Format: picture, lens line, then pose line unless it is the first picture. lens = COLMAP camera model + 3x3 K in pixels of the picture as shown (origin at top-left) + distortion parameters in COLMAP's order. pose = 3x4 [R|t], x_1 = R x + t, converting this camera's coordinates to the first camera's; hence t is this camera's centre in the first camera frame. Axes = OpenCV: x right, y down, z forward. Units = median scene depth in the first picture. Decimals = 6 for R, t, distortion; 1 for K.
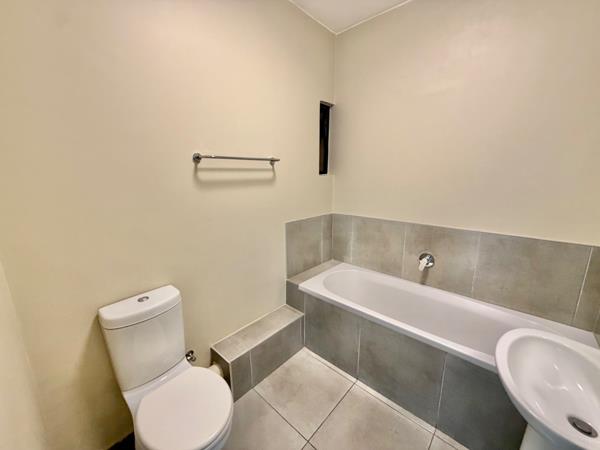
lens RADIAL K [[239.1, 0, 300.0], [0, 239.1, 225.0], [0, 0, 1]] dist [0.000306, 0.000160]
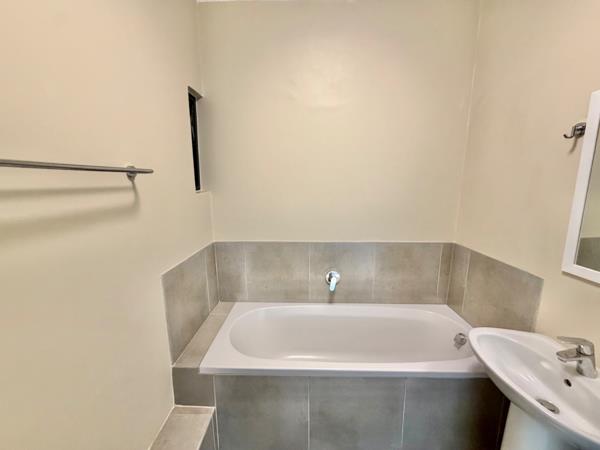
lens RADIAL K [[239.1, 0, 300.0], [0, 239.1, 225.0], [0, 0, 1]] dist [0.000306, 0.000160]
pose [[0.755658, -0.112715, 0.645195, -0.194269], [0.135460, 0.990678, 0.014419, -0.109088], [-0.640806, 0.076502, 0.763882, 0.362158]]
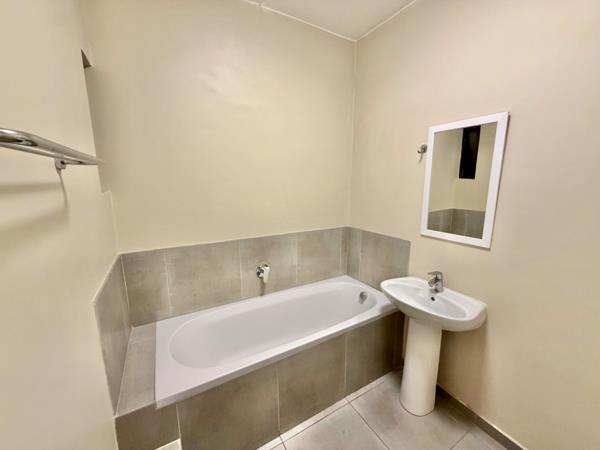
lens RADIAL K [[239.1, 0, 300.0], [0, 239.1, 225.0], [0, 0, 1]] dist [0.000306, 0.000160]
pose [[0.302447, -0.169087, 0.938049, -0.385349], [0.195734, 0.974184, 0.112491, -0.142147], [-0.932853, 0.149586, 0.327735, 0.543487]]
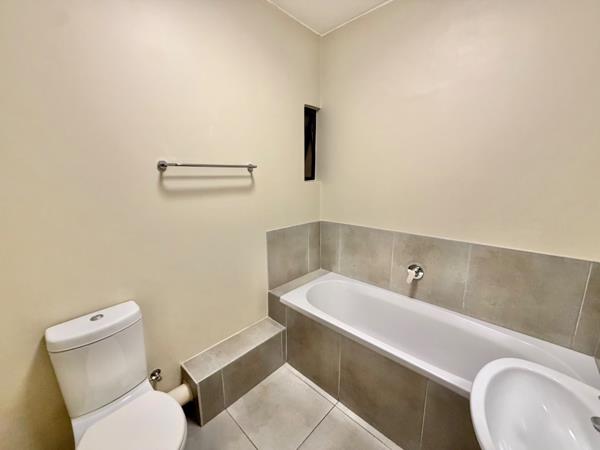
lens RADIAL K [[239.1, 0, 300.0], [0, 239.1, 225.0], [0, 0, 1]] dist [0.000306, 0.000160]
pose [[0.999787, 0.002390, -0.020501, 0.105851], [-0.002635, 0.999925, -0.011943, -0.028730], [0.020470, 0.011994, 0.999719, 0.054807]]
